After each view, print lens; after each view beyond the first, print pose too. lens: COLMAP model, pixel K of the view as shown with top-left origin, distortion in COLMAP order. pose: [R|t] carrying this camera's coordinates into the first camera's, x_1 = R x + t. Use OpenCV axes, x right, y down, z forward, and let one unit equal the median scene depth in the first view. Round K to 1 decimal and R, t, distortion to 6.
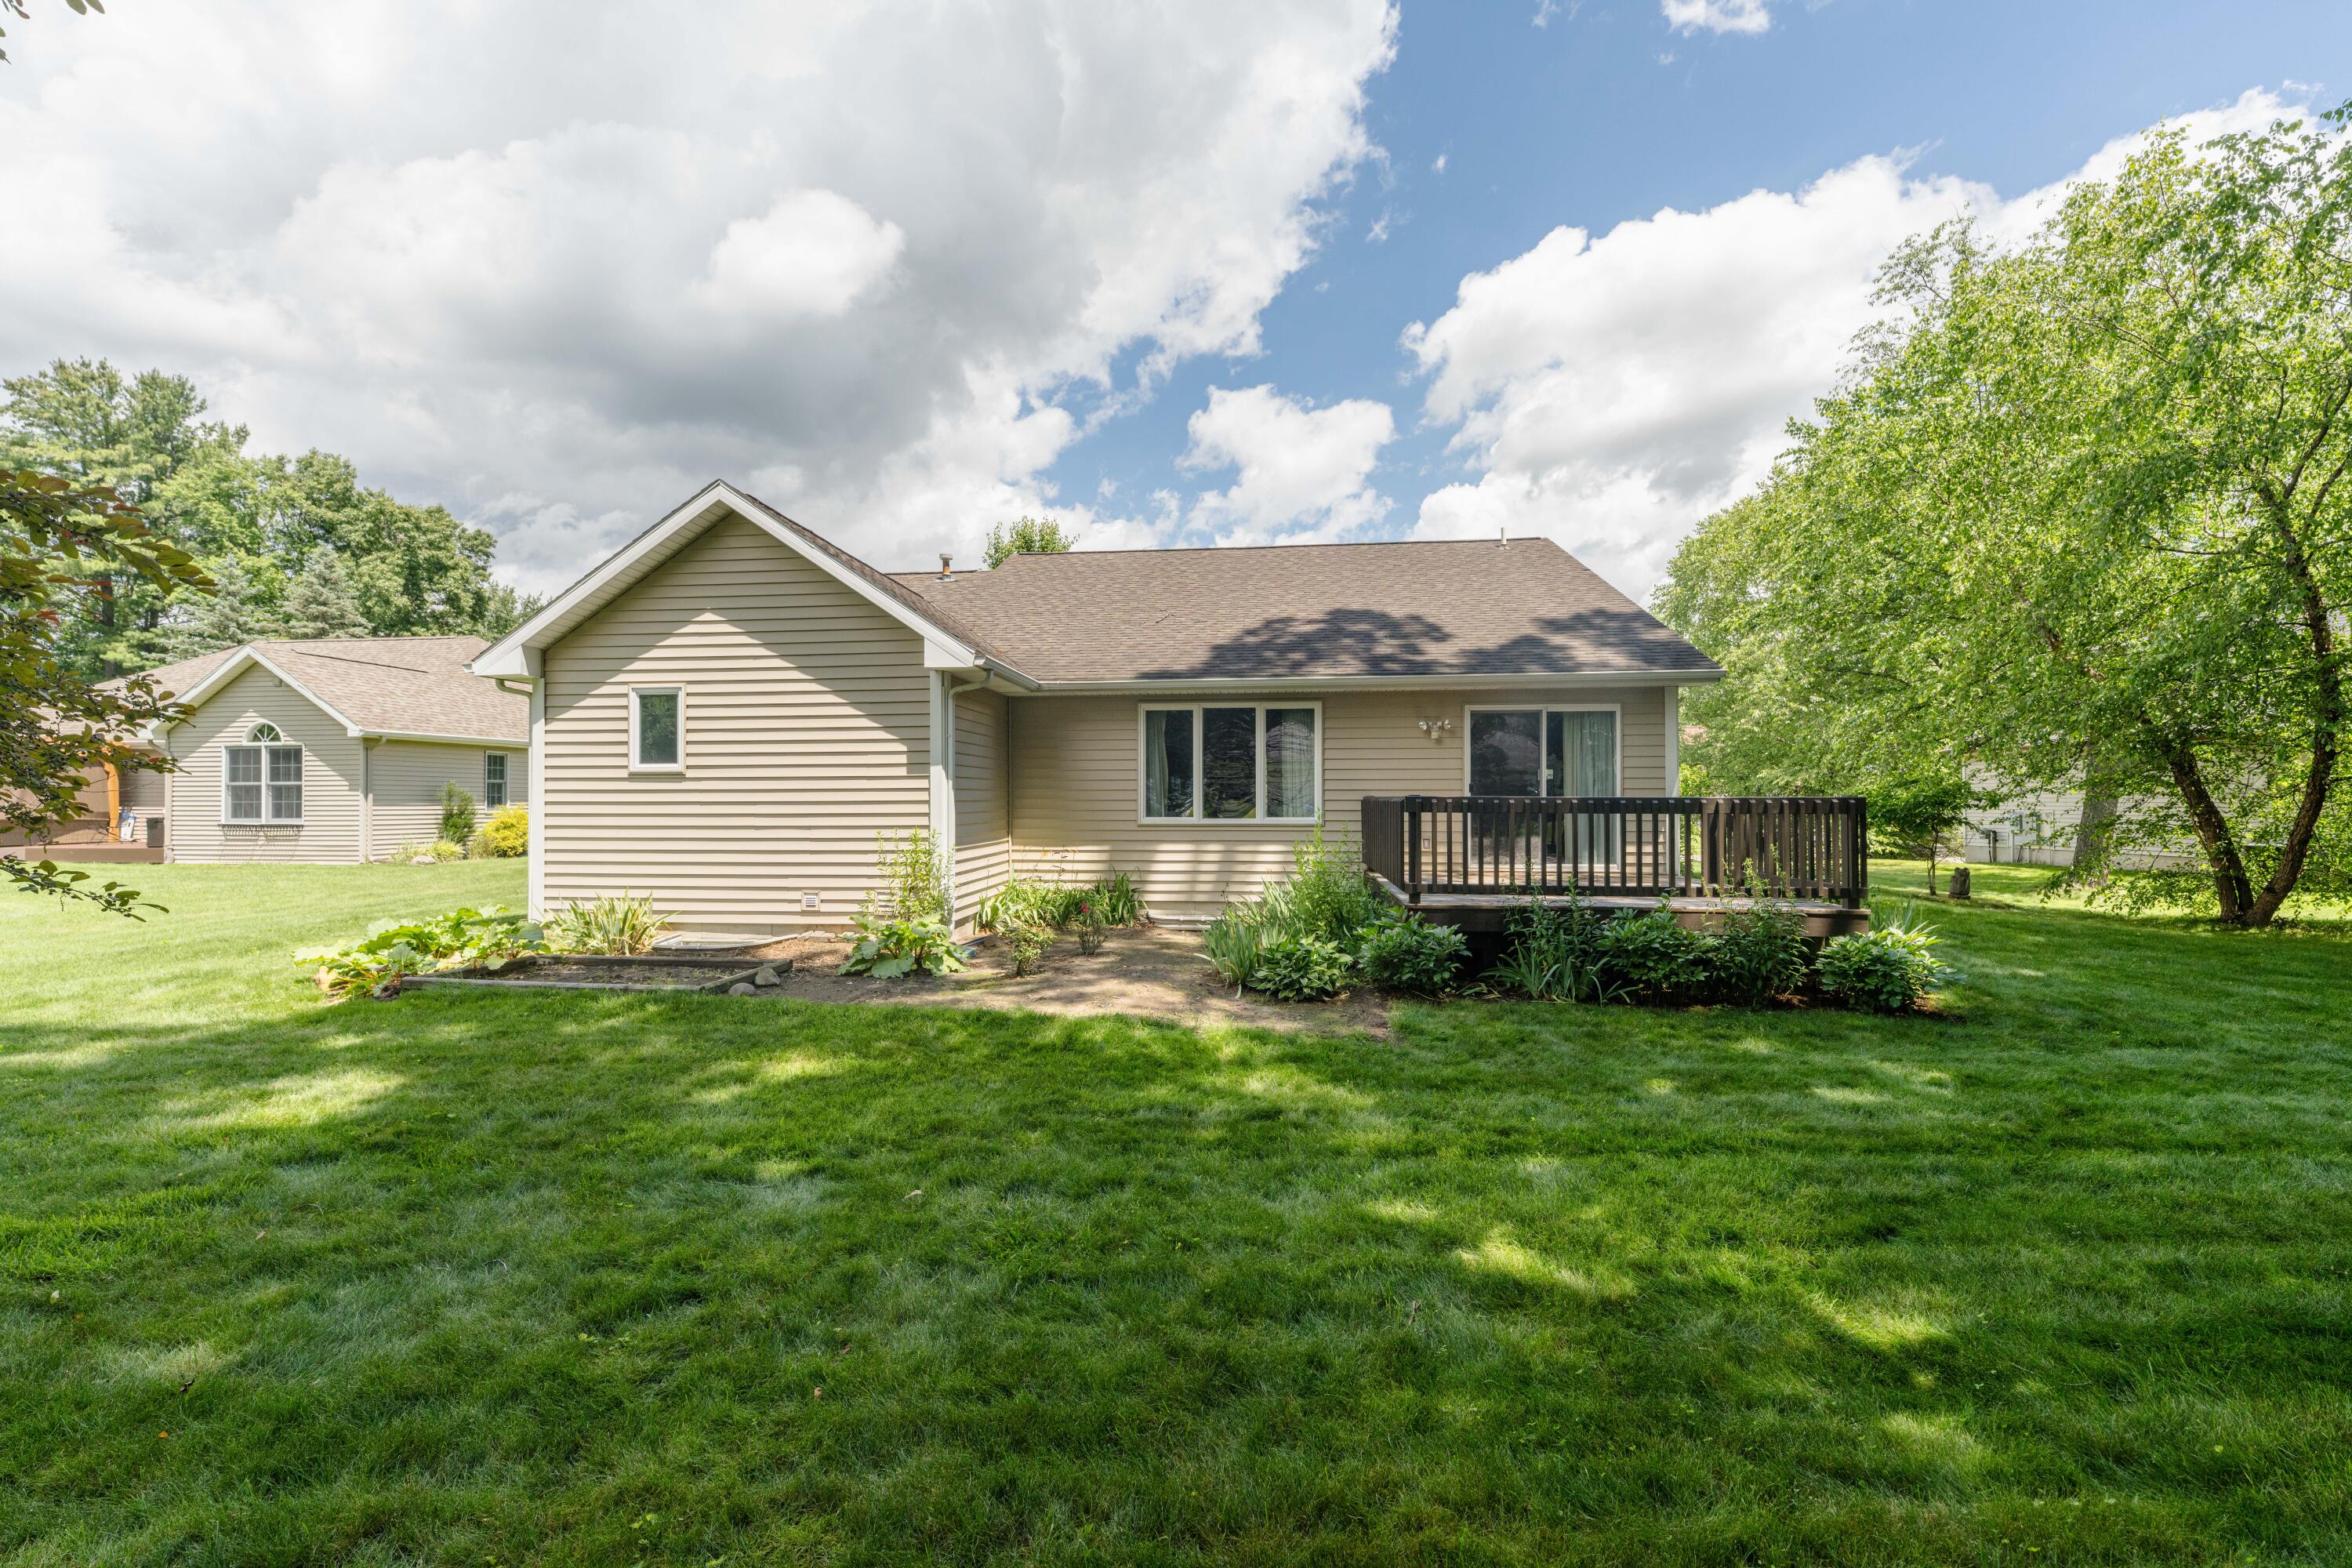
lens RADIAL K [[938.8, 0, 1176.0], [0, 938.8, 784.0], [0, 0, 1]] dist [-0.001407, 0.000103]
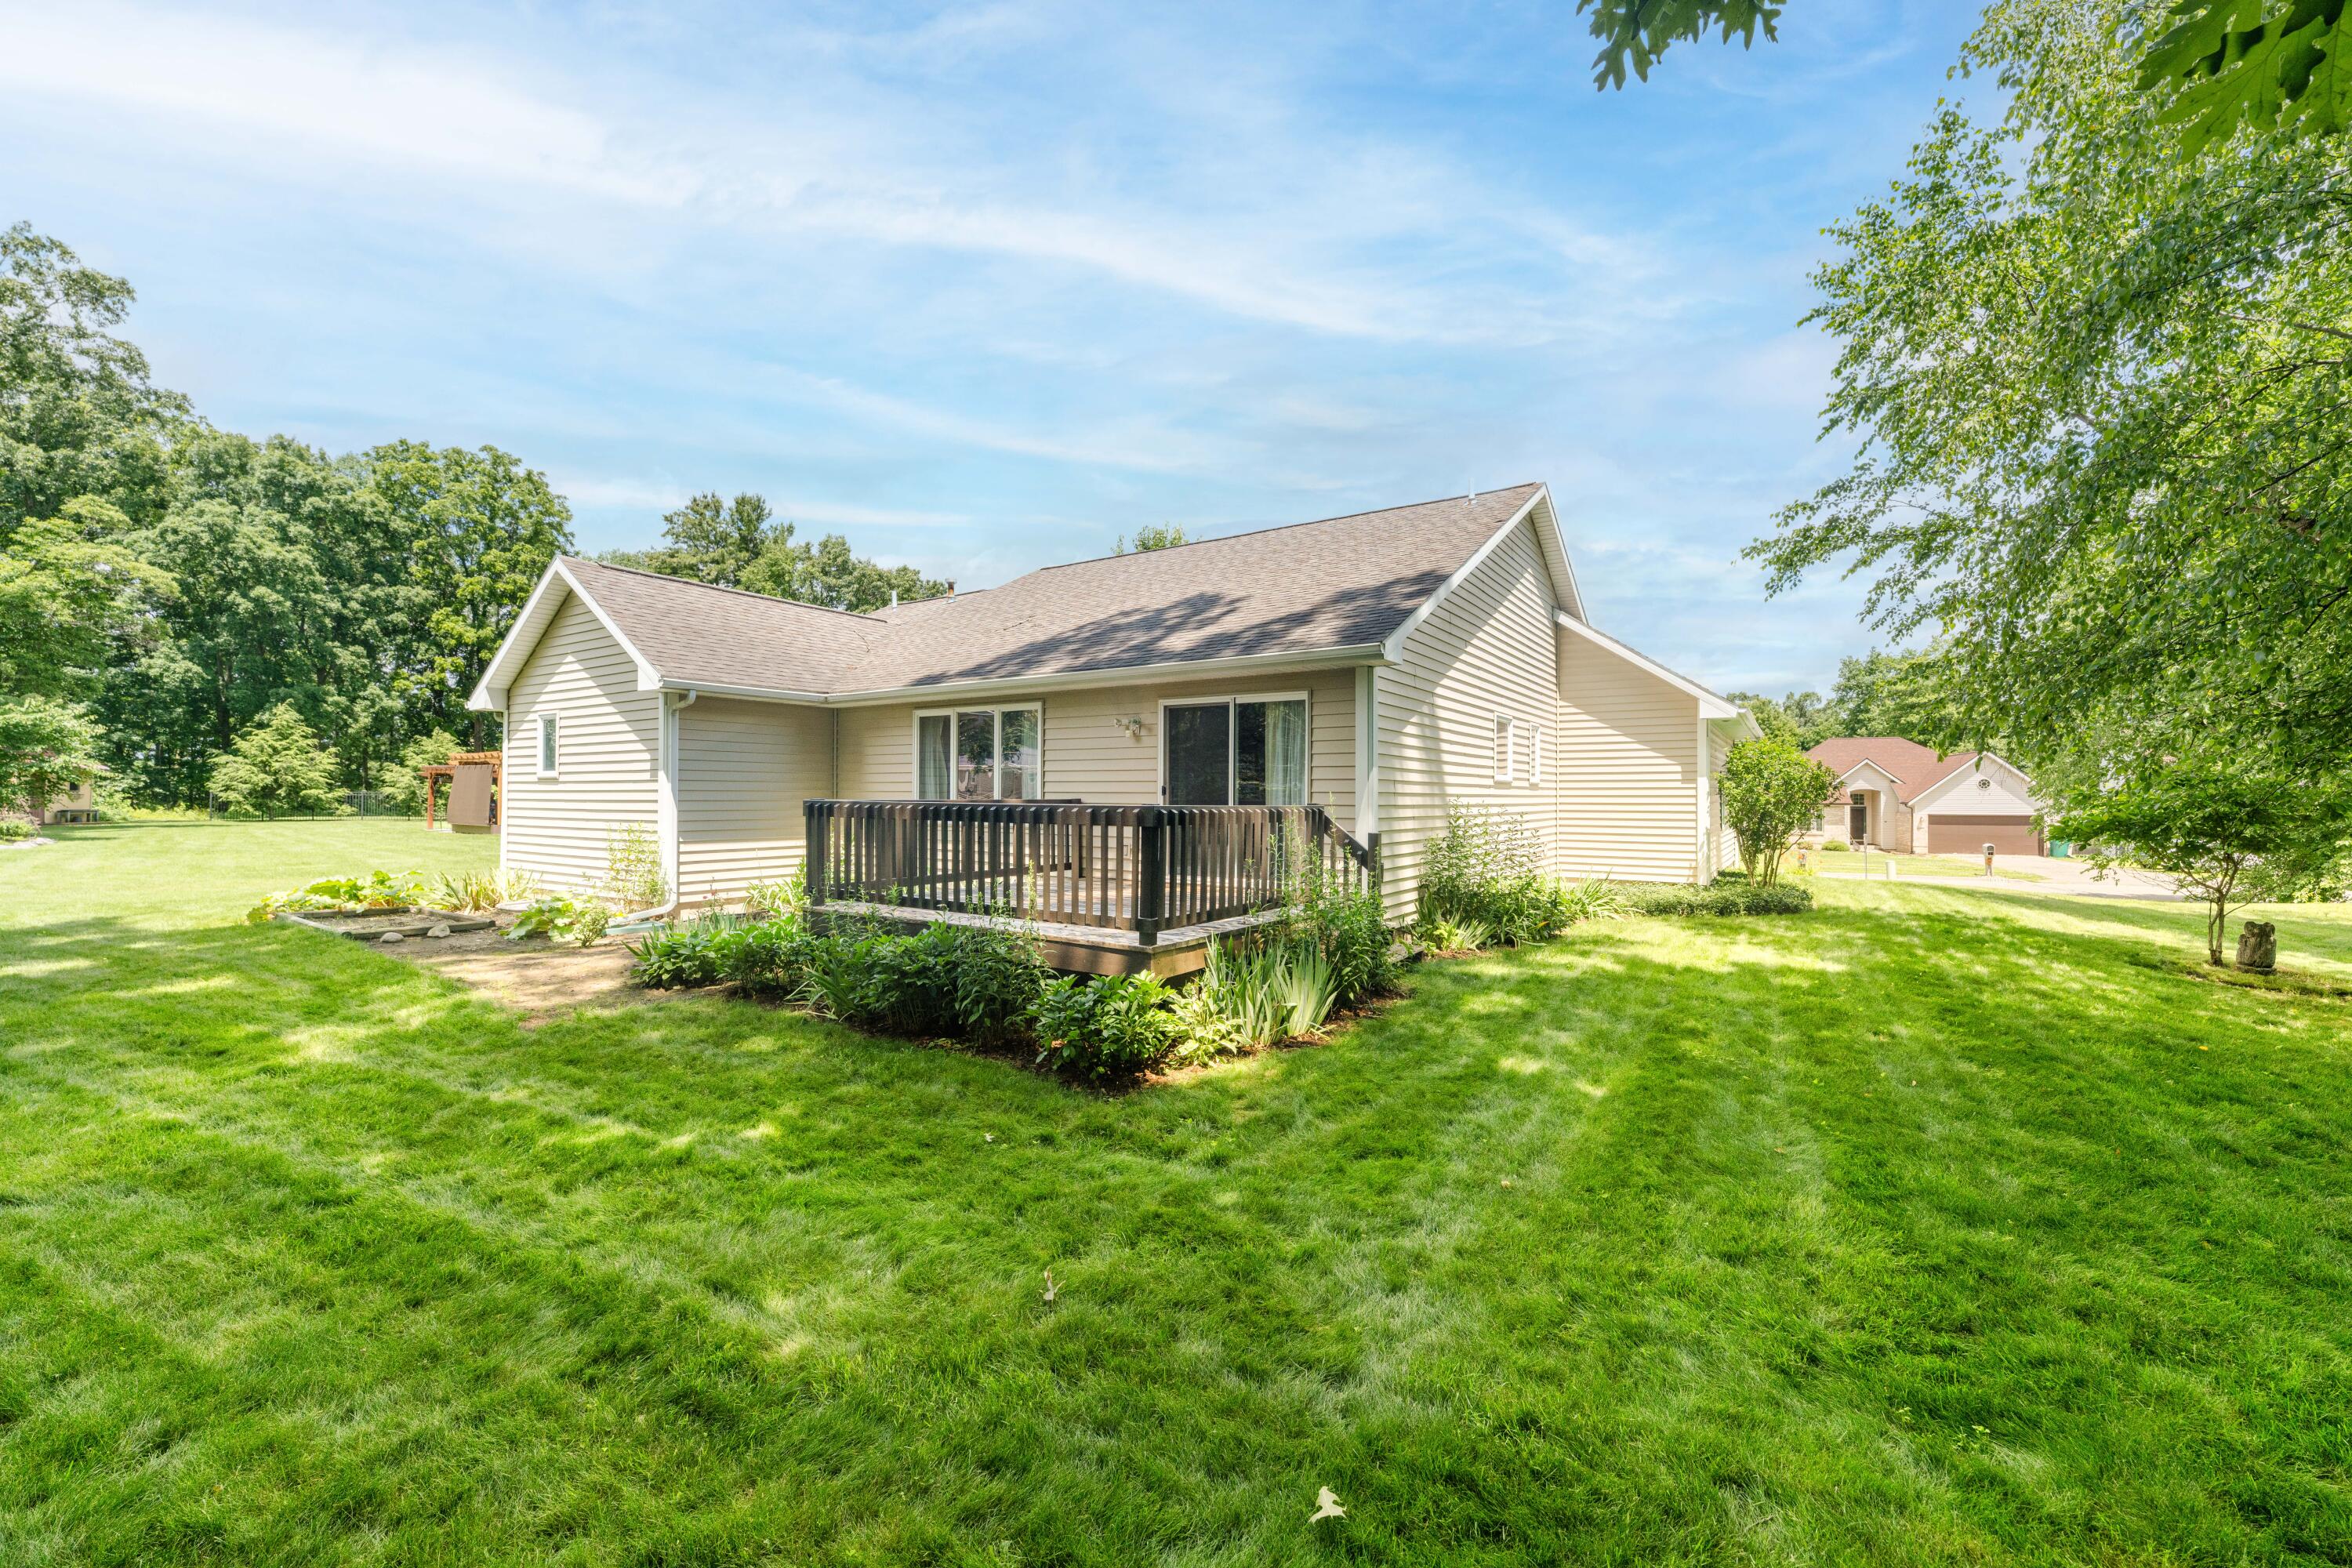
lens RADIAL K [[938.8, 0, 1176.0], [0, 938.8, 784.0], [0, 0, 1]] dist [-0.001407, 0.000103]
pose [[0.879847, 0.001151, -0.475255, 0.881361], [0.000875, 0.999991, 0.004042, -0.007459], [0.475256, -0.003973, 0.879839, 0.239260]]
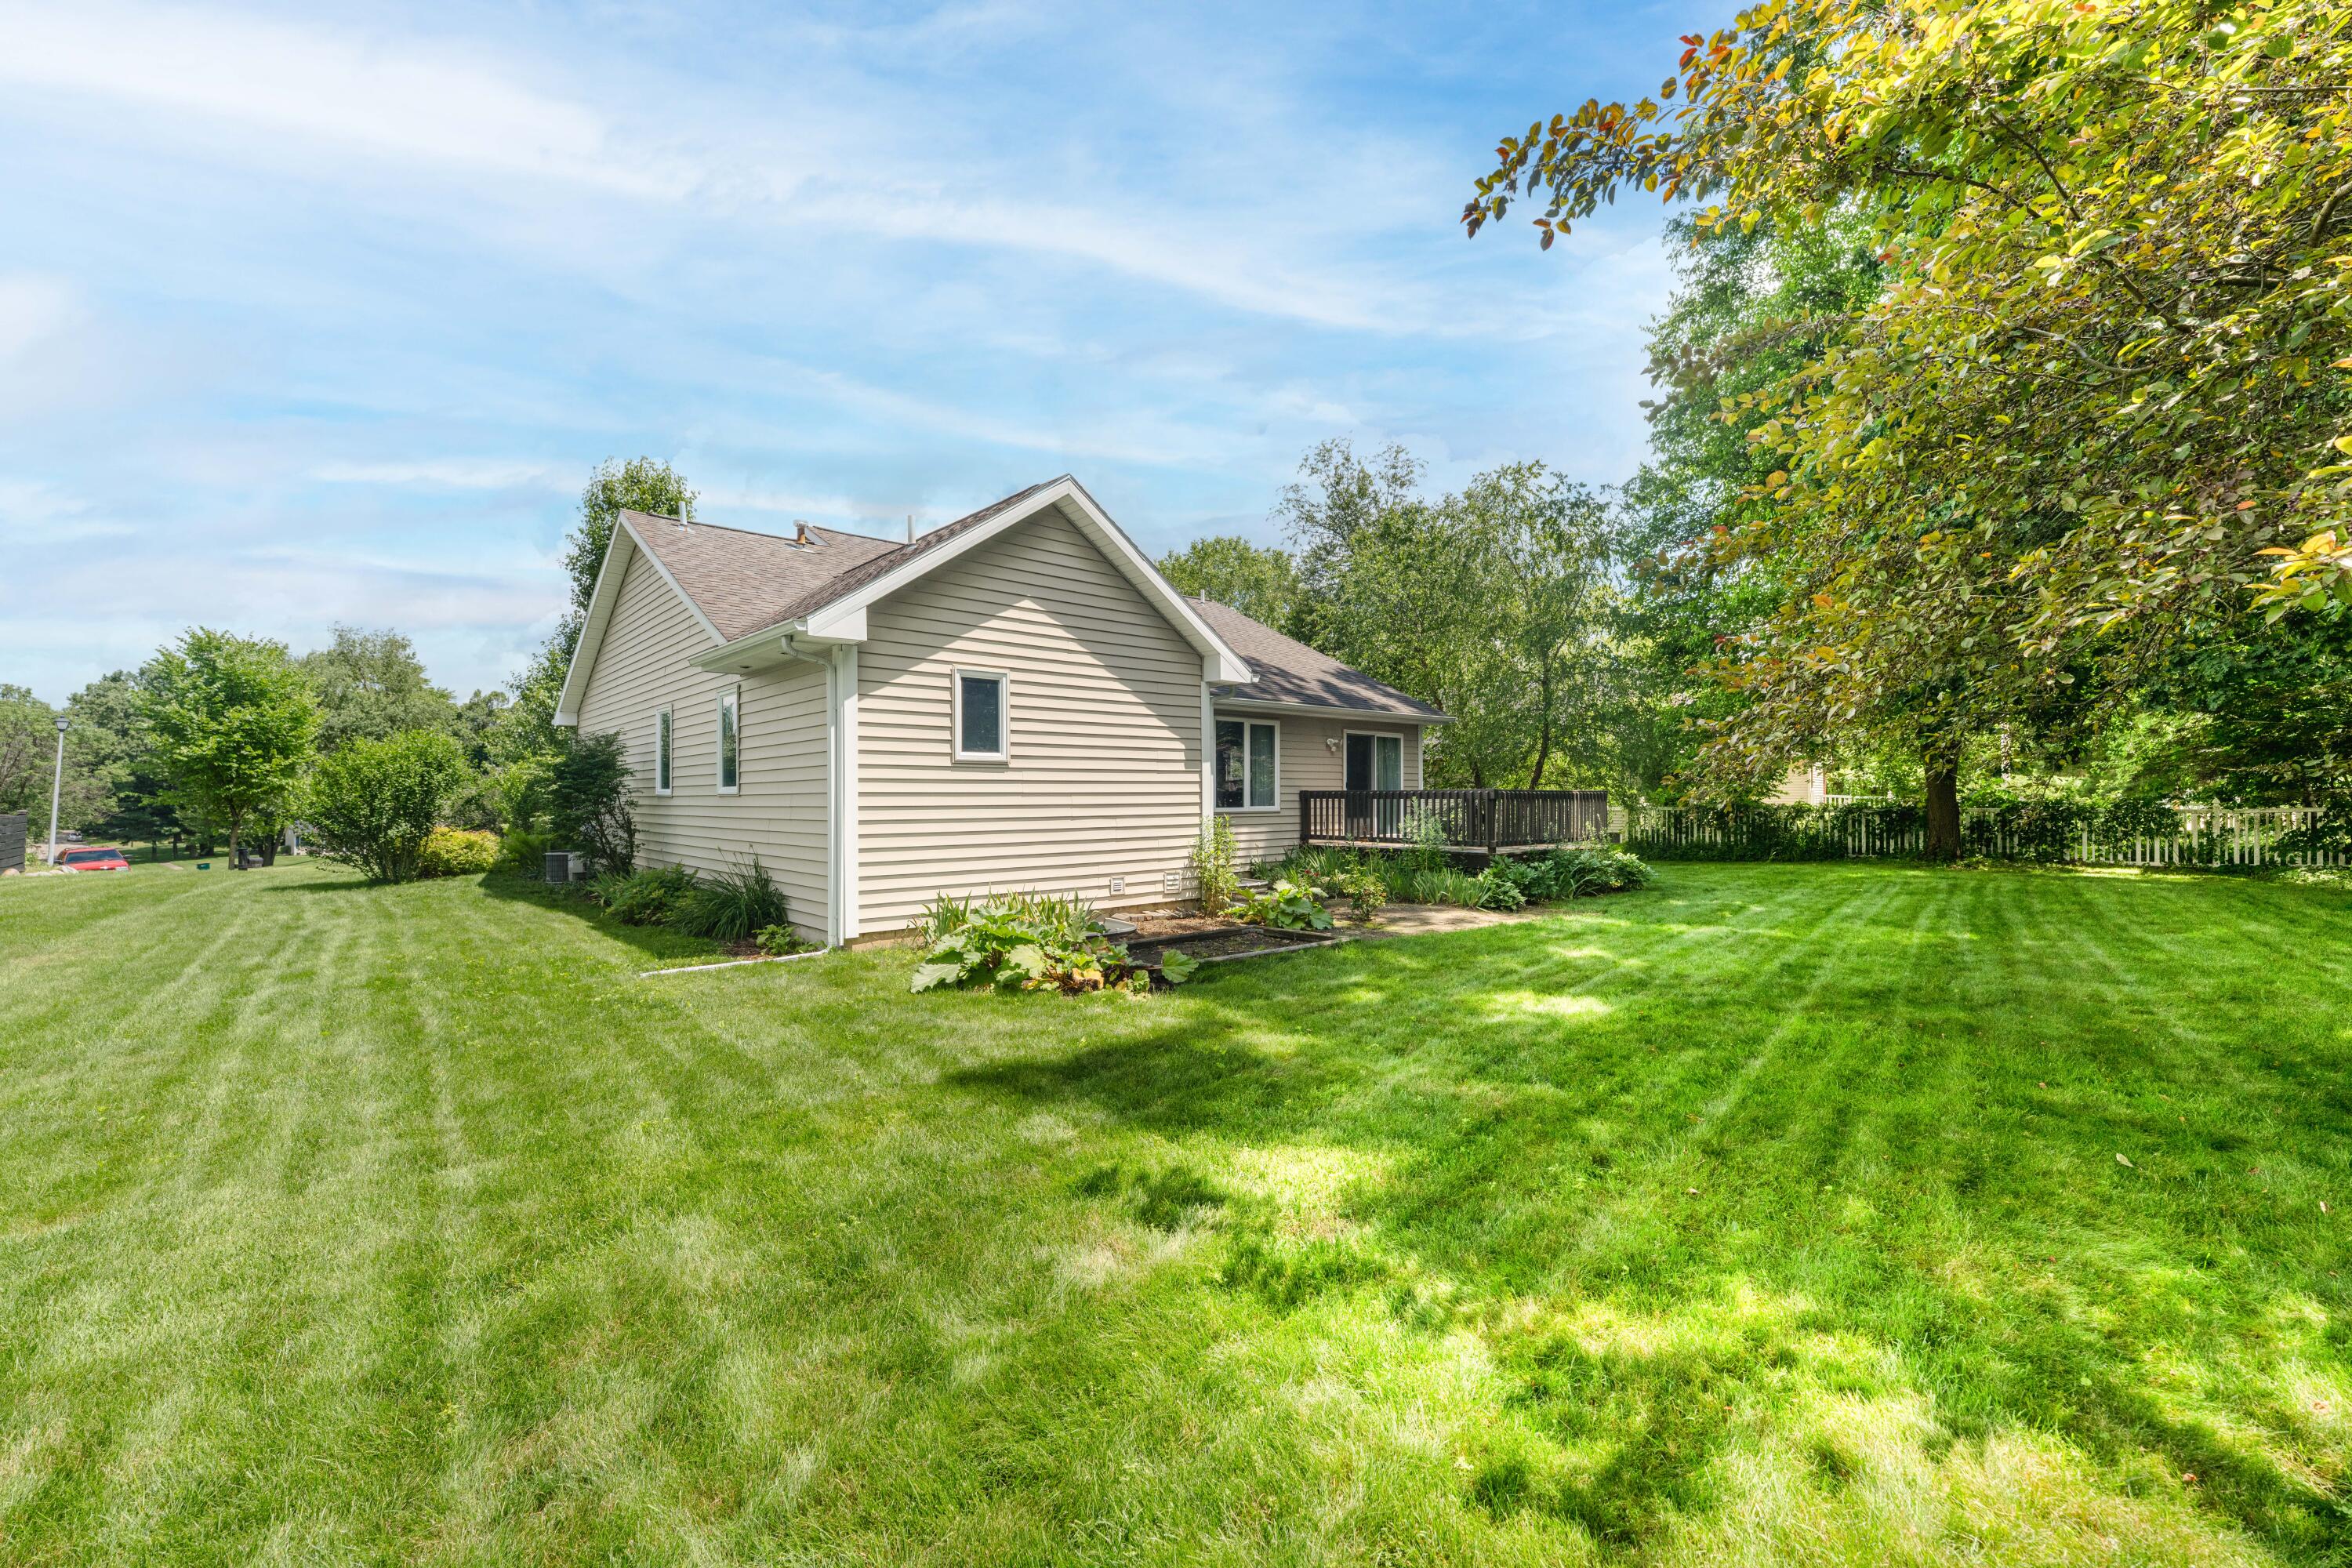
lens RADIAL K [[938.8, 0, 1176.0], [0, 938.8, 784.0], [0, 0, 1]] dist [-0.001407, 0.000103]
pose [[0.682571, 0.009508, 0.730758, -1.104019], [-0.009007, 0.999949, -0.004597, 0.012865], [-0.730764, -0.003445, 0.682621, 0.215781]]
